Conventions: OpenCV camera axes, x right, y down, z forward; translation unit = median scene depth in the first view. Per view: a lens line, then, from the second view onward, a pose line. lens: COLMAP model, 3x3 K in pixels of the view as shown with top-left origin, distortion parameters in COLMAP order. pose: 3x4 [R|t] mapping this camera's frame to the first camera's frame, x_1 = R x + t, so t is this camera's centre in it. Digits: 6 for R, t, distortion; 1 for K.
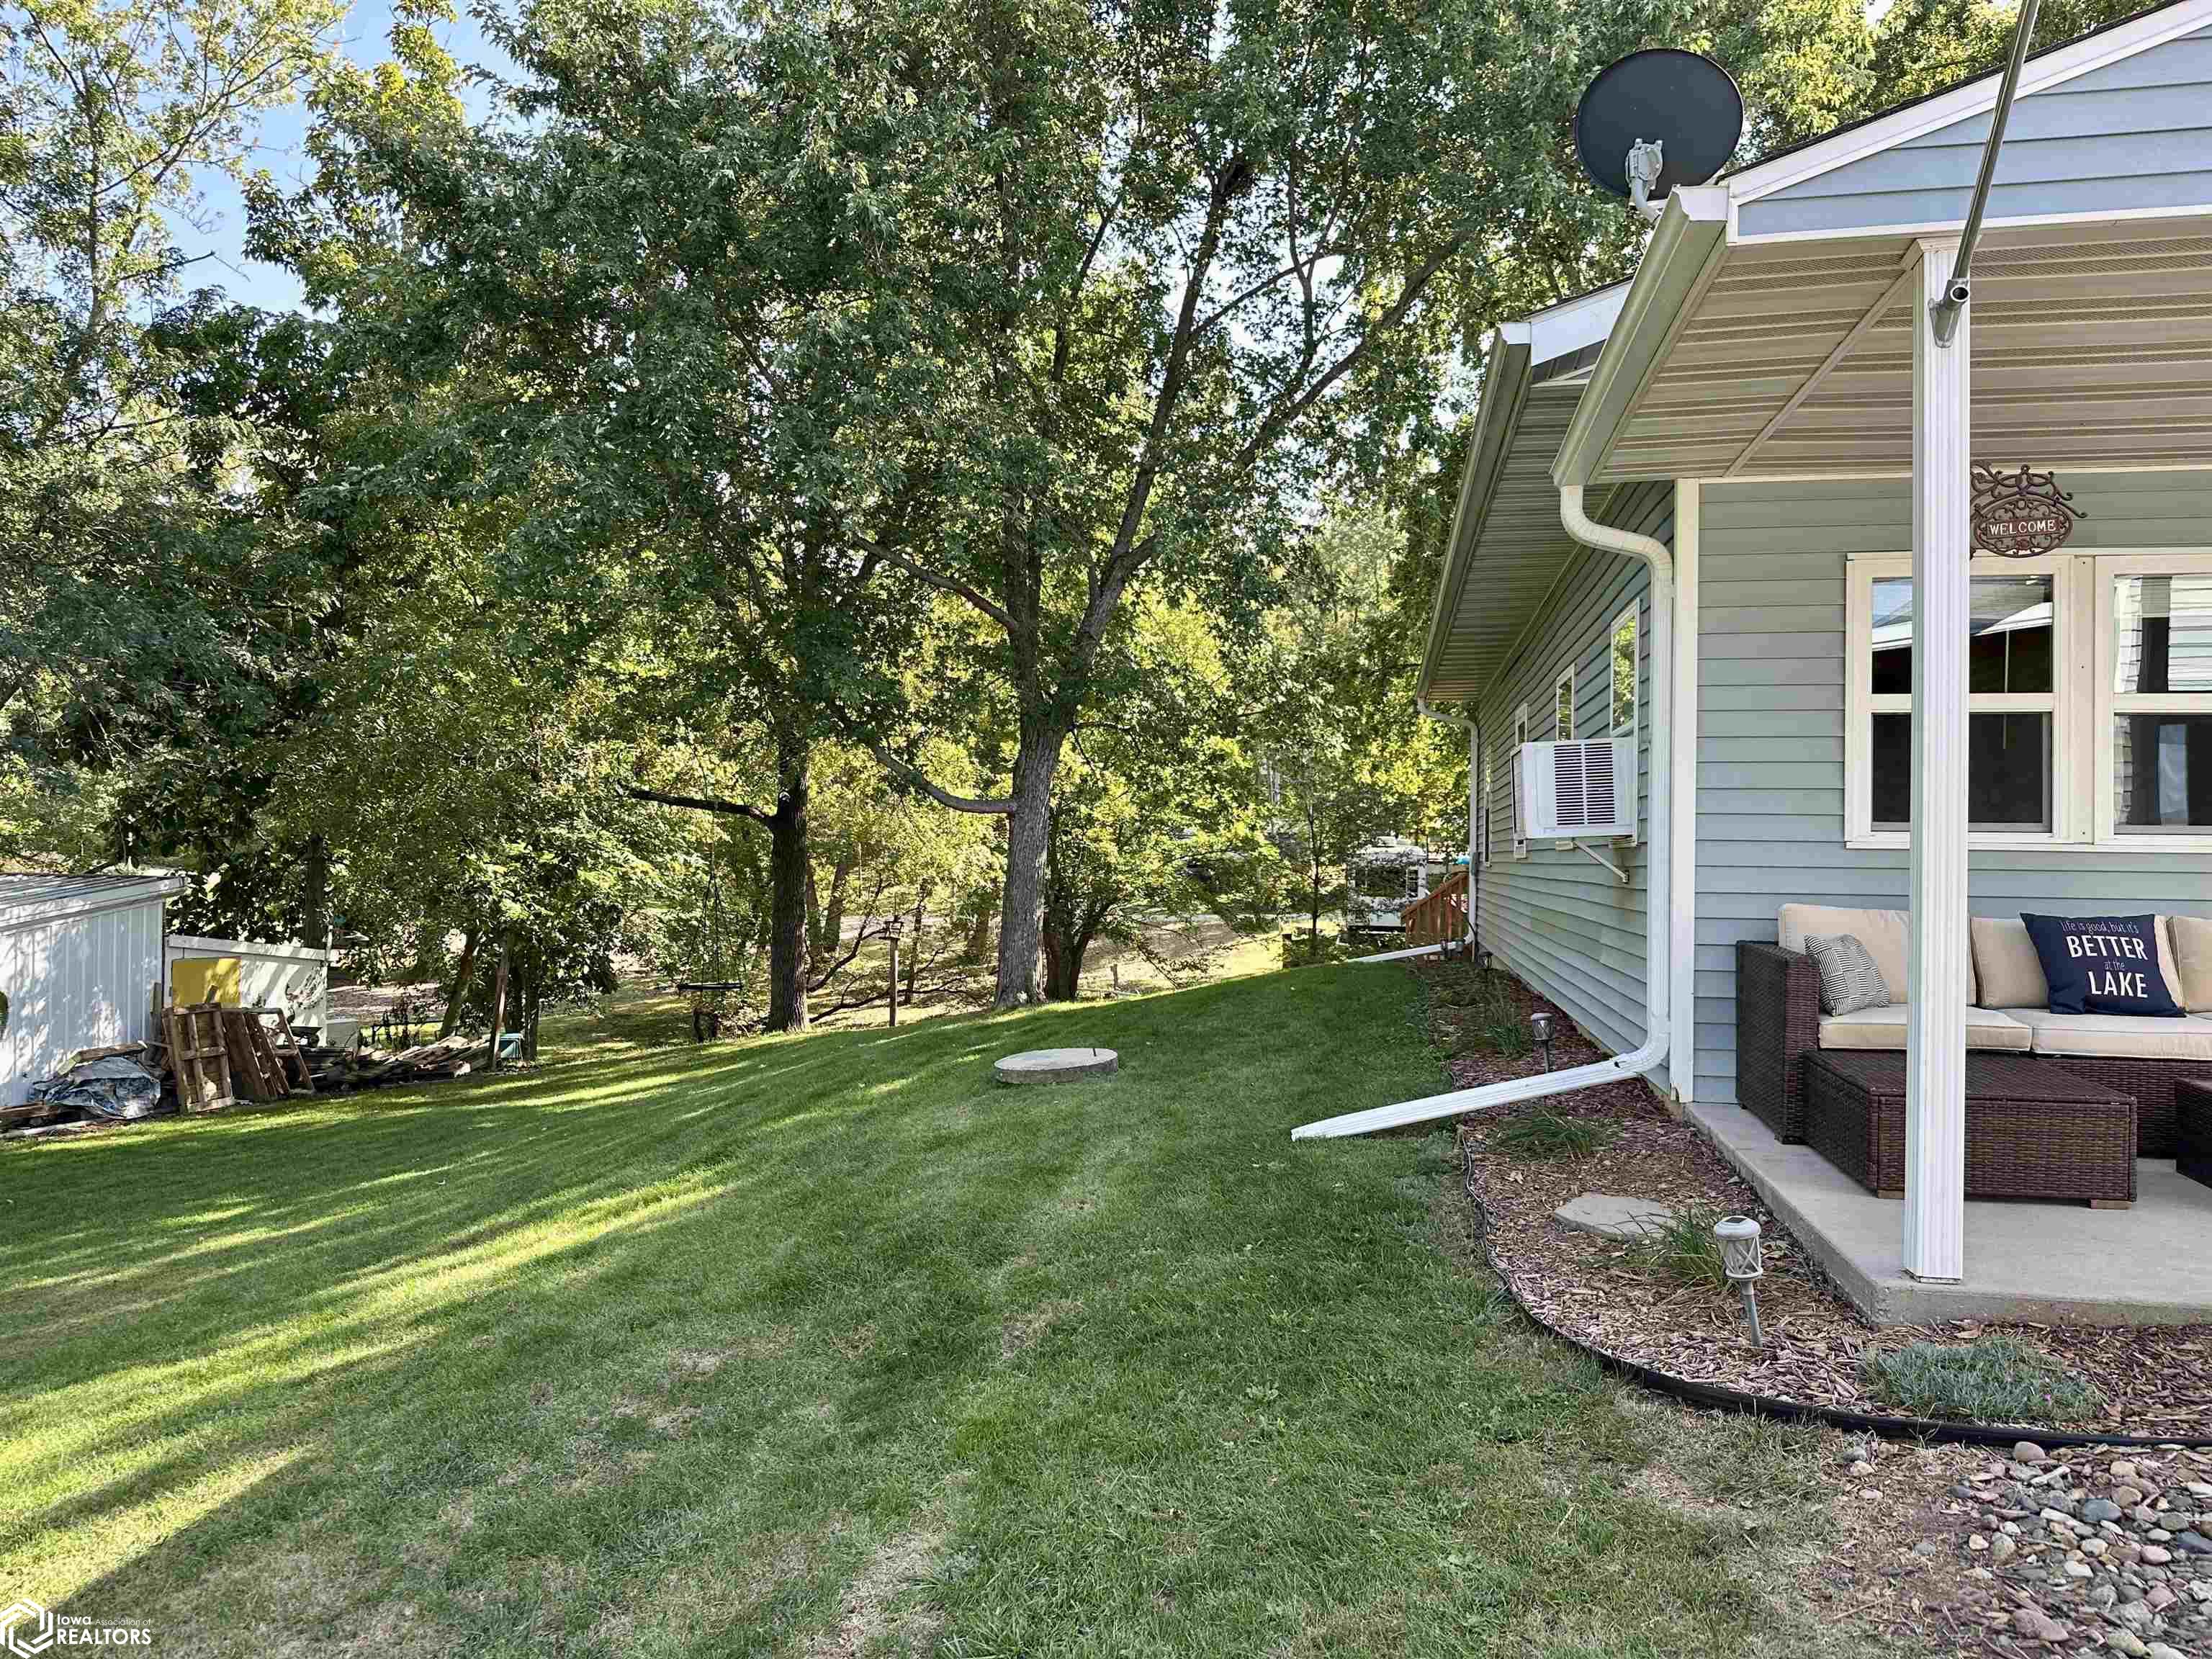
lens RADIAL K [[1453.6, 0, 1131.9], [0, 1453.6, 833.6], [0, 0, 1]] dist [0.033891, -0.001082]
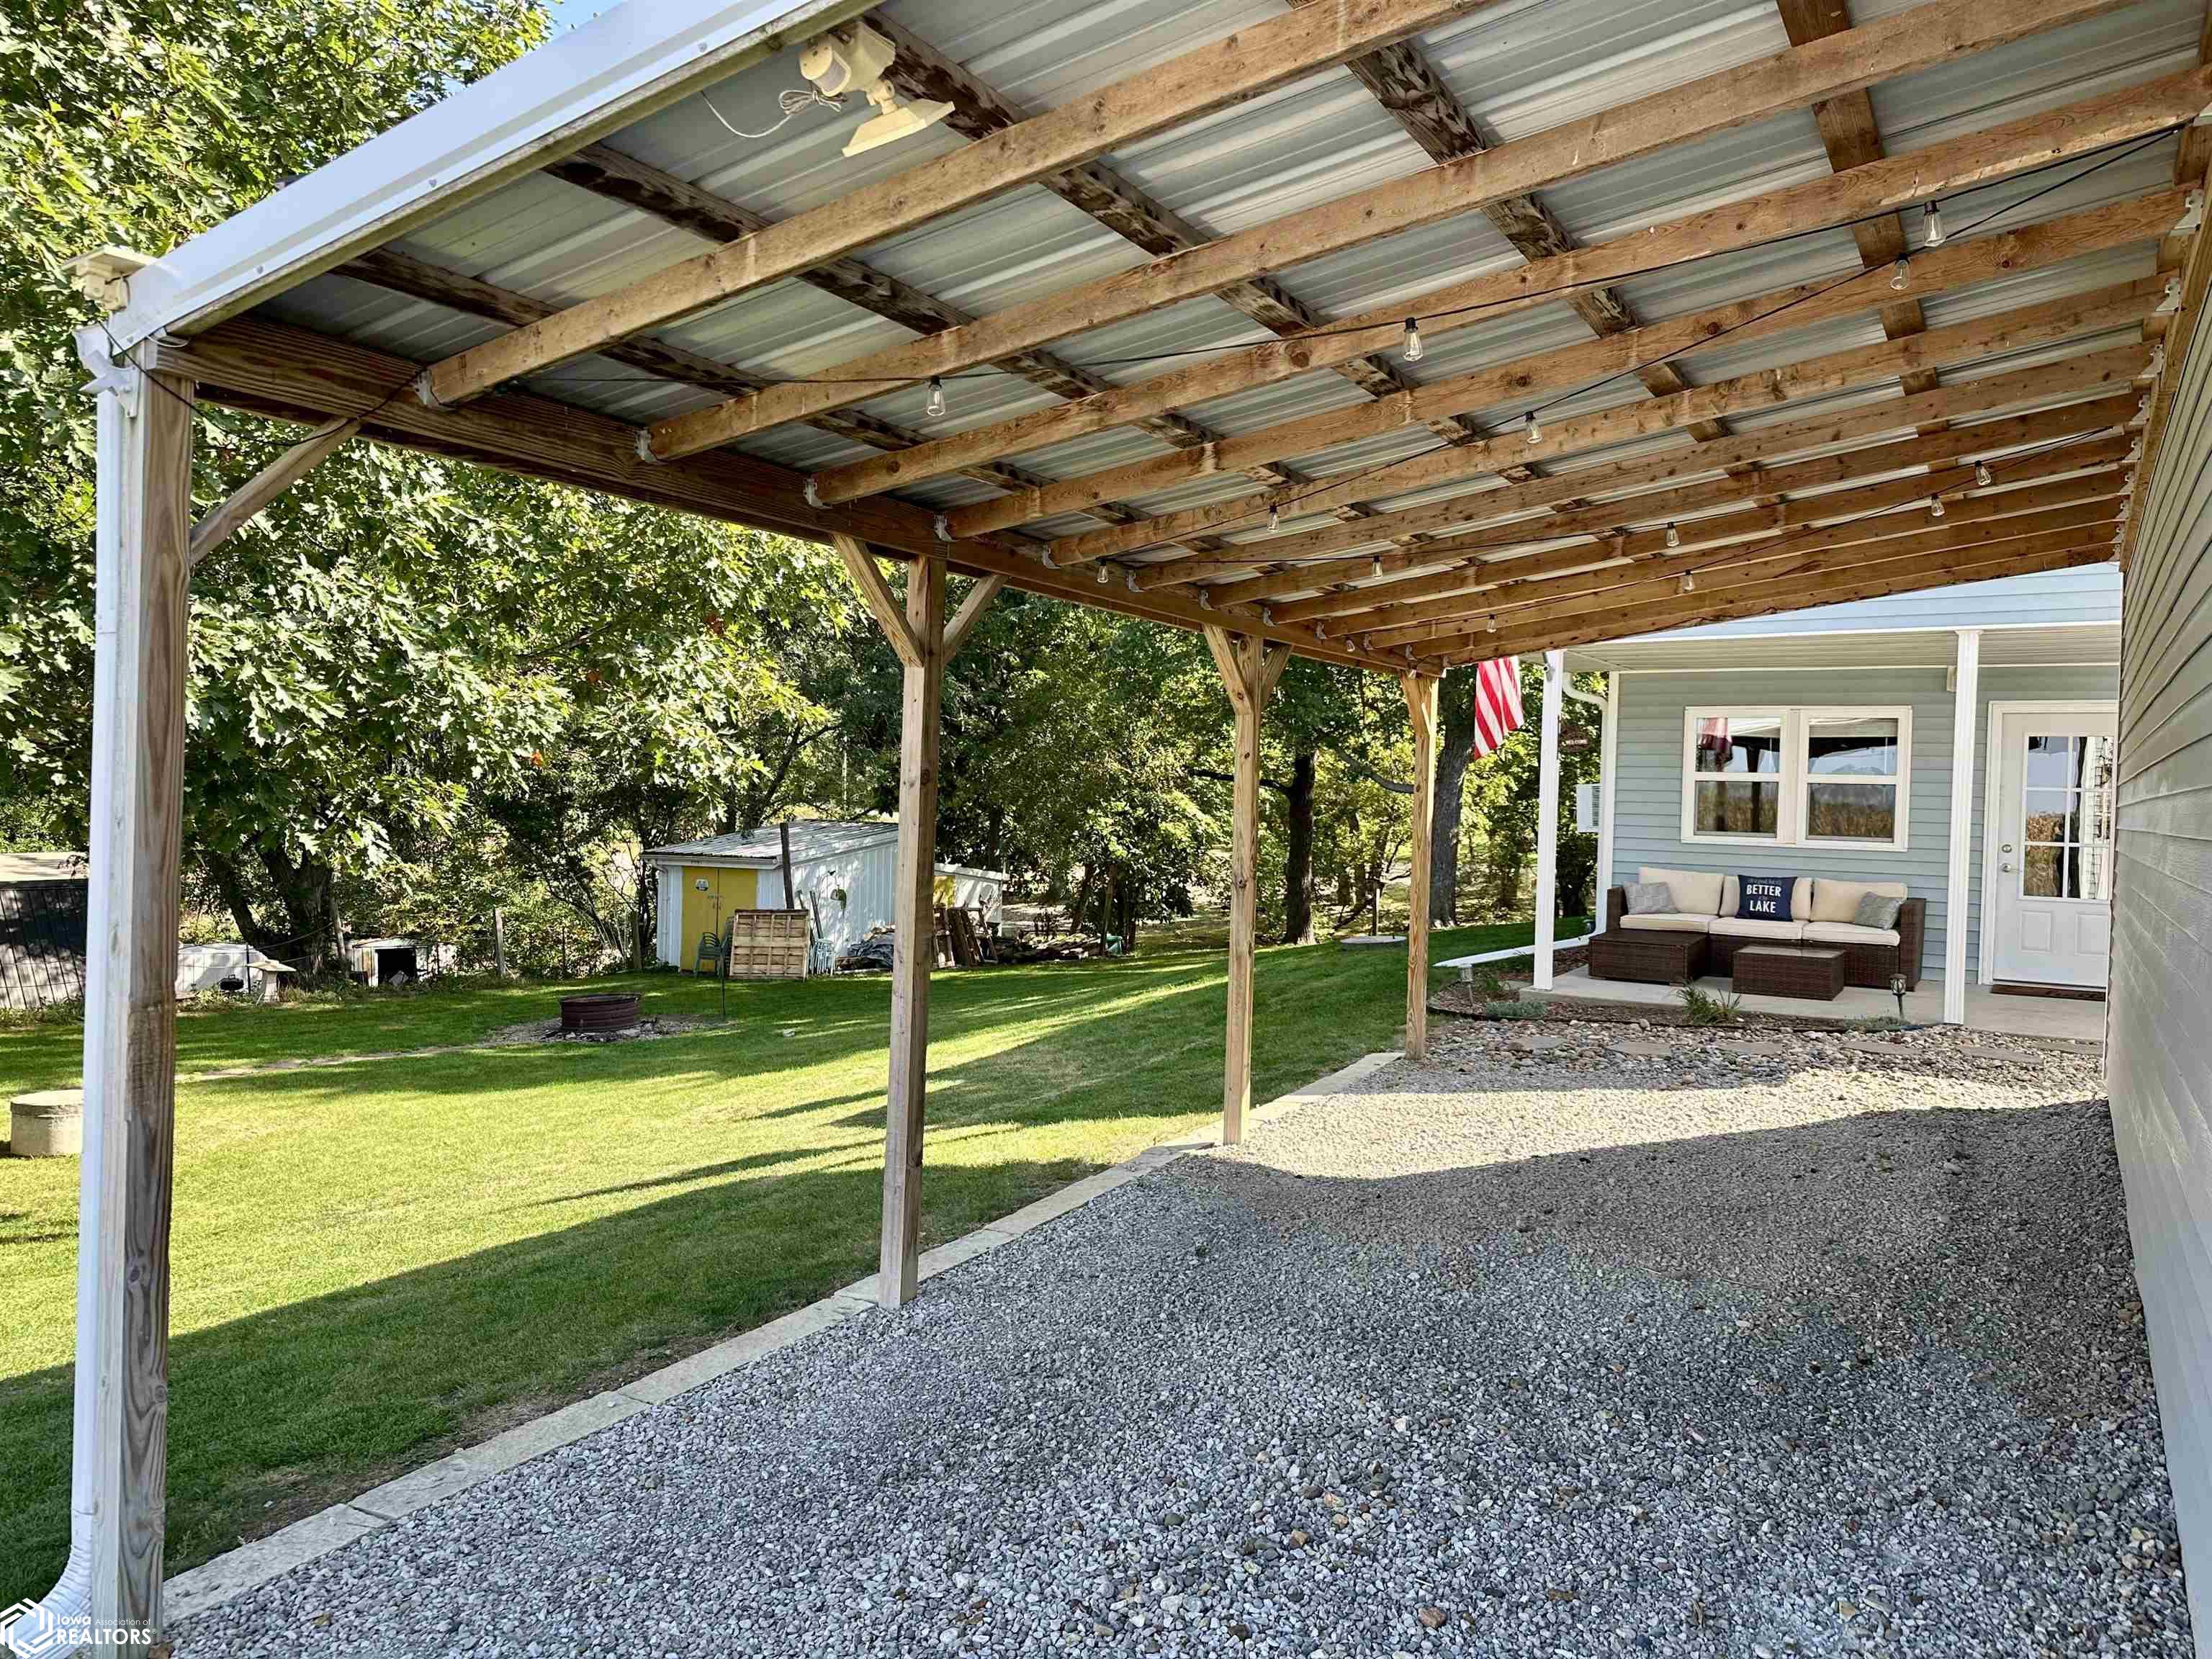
lens RADIAL K [[1522.3, 0, 1099.1], [0, 1522.3, 800.5], [0, 0, 1]] dist [-0.000149, -0.000979]
pose [[0.915105, 0.014426, -0.402957, 0.165507], [-0.008089, 0.999815, 0.017425, -0.022938], [0.403134, -0.012686, 0.915053, -0.381422]]
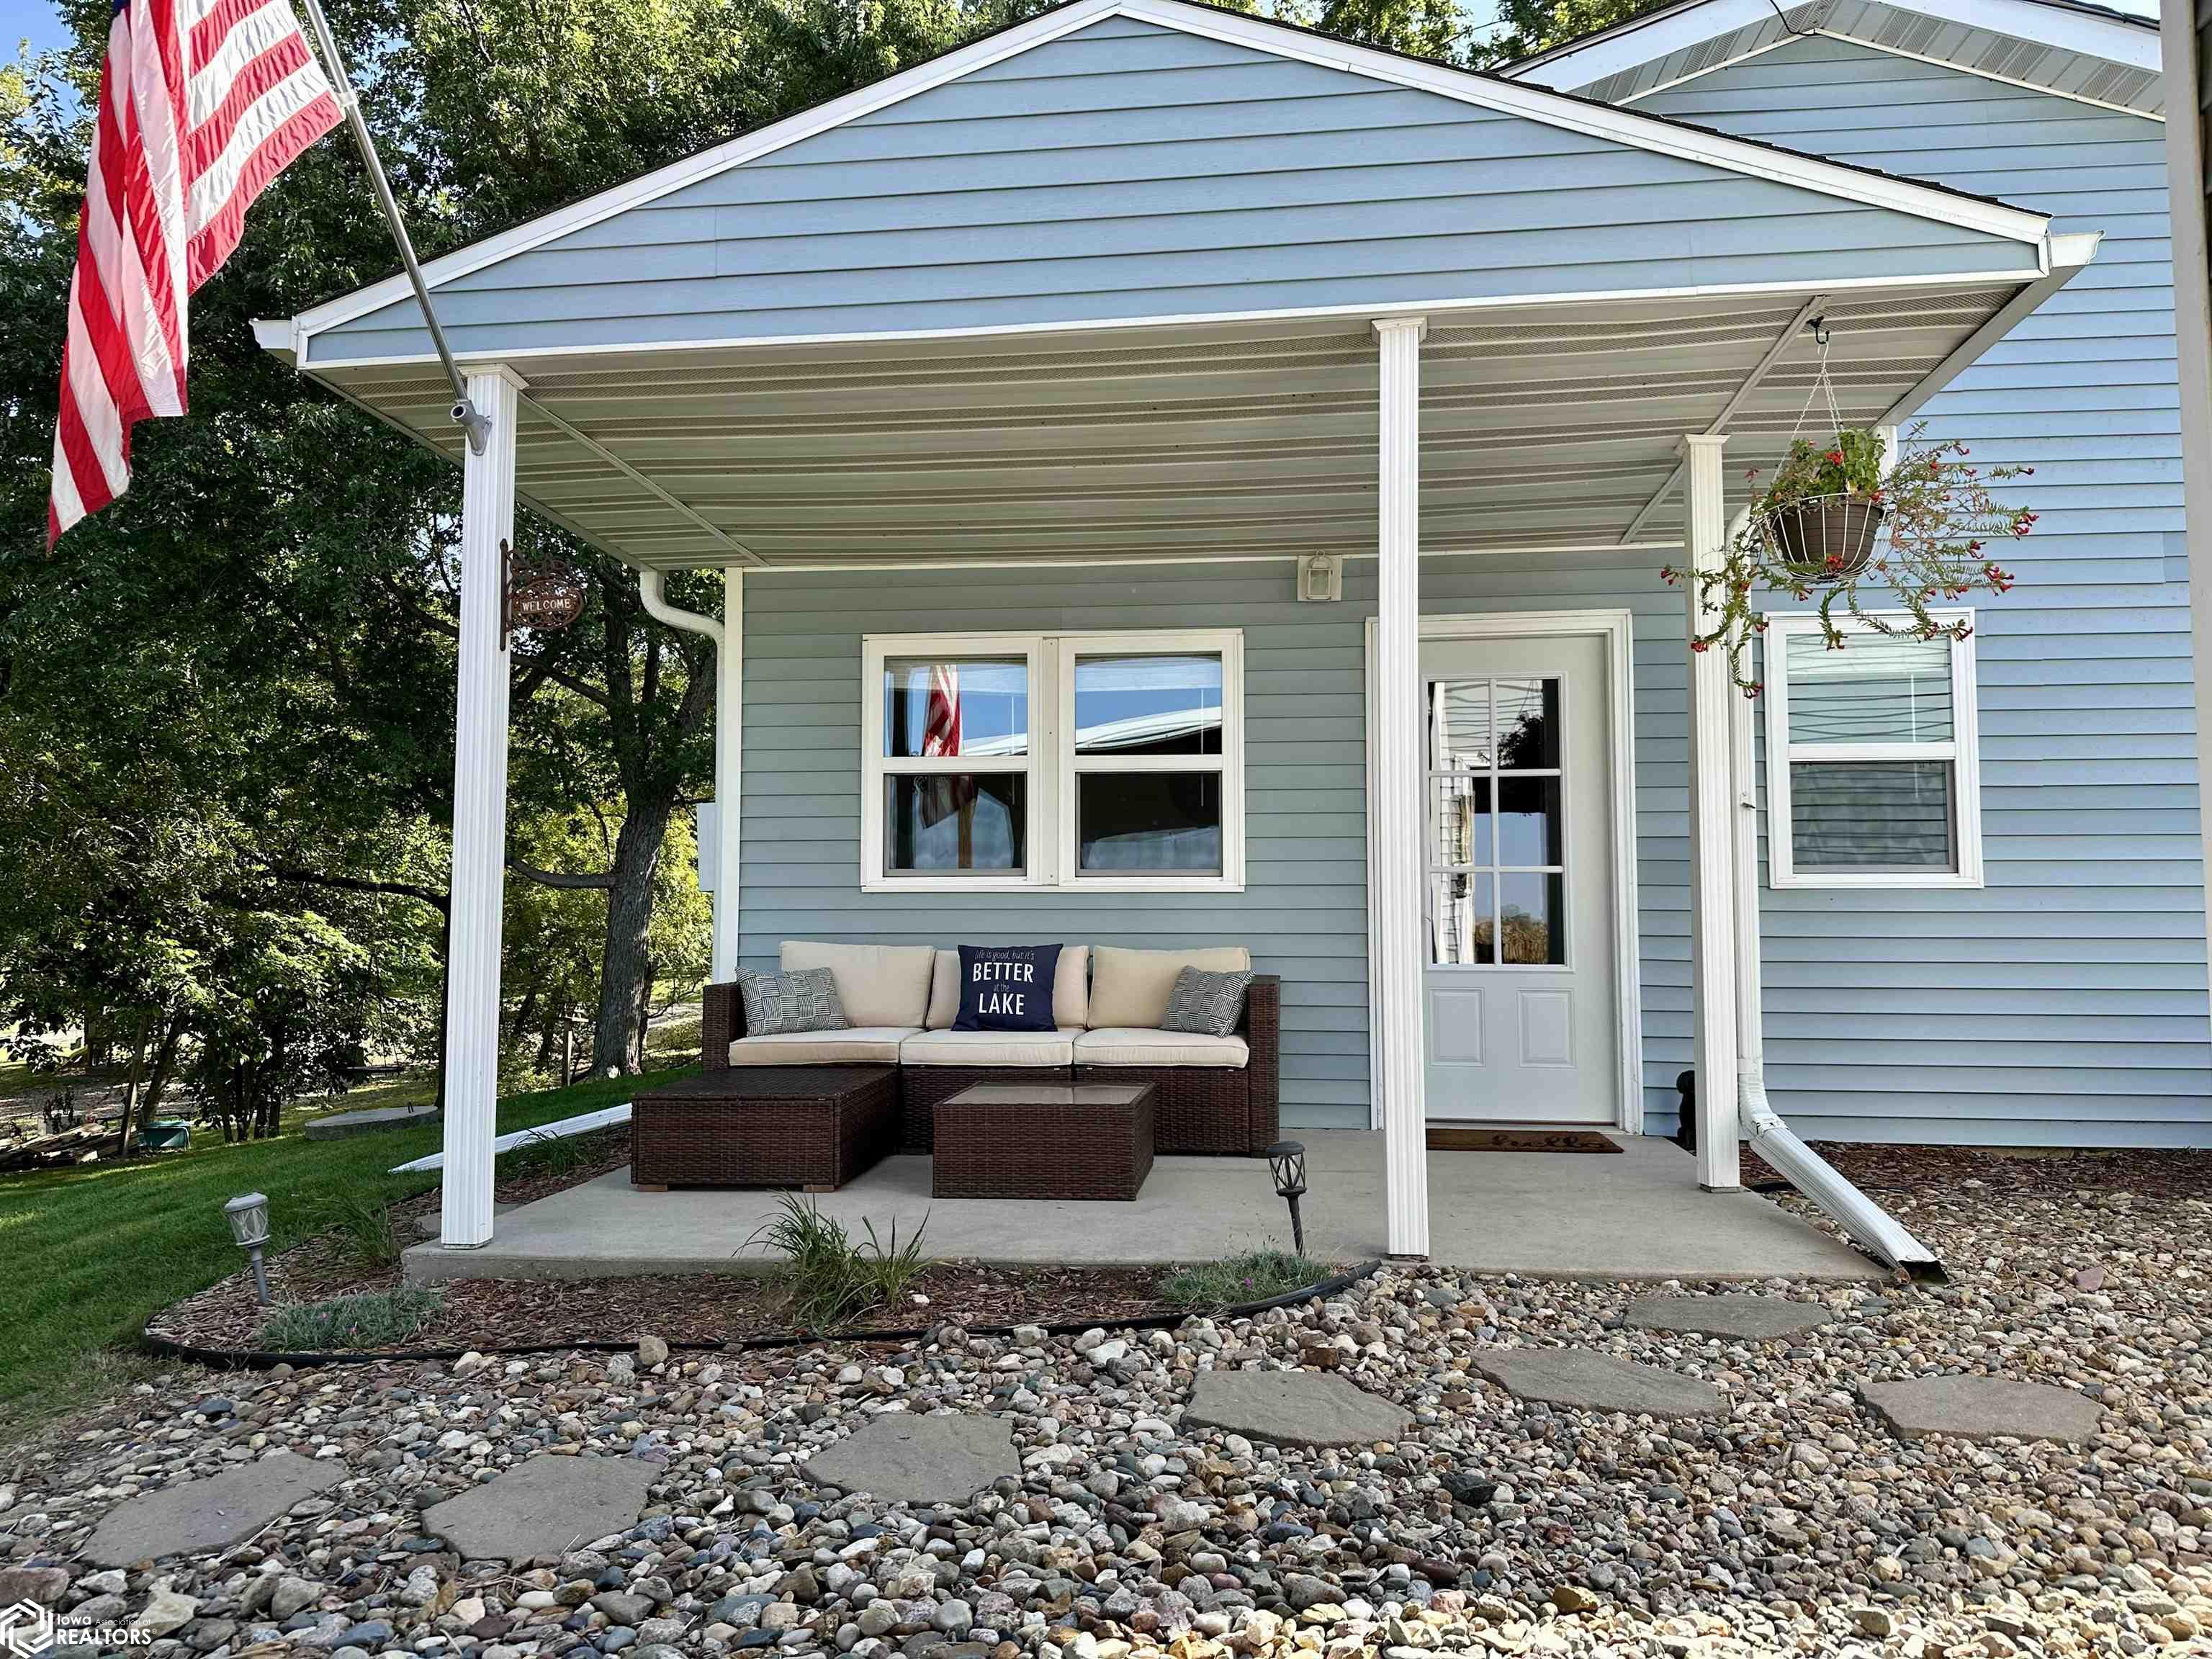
lens RADIAL K [[1453.6, 0, 1131.9], [0, 1453.6, 833.6], [0, 0, 1]] dist [0.033891, -0.001082]
pose [[0.998555, -0.008973, 0.052976, 0.174187], [0.012011, 0.998284, -0.057311, 0.008757], [-0.052371, 0.057865, 0.996950, -0.035002]]
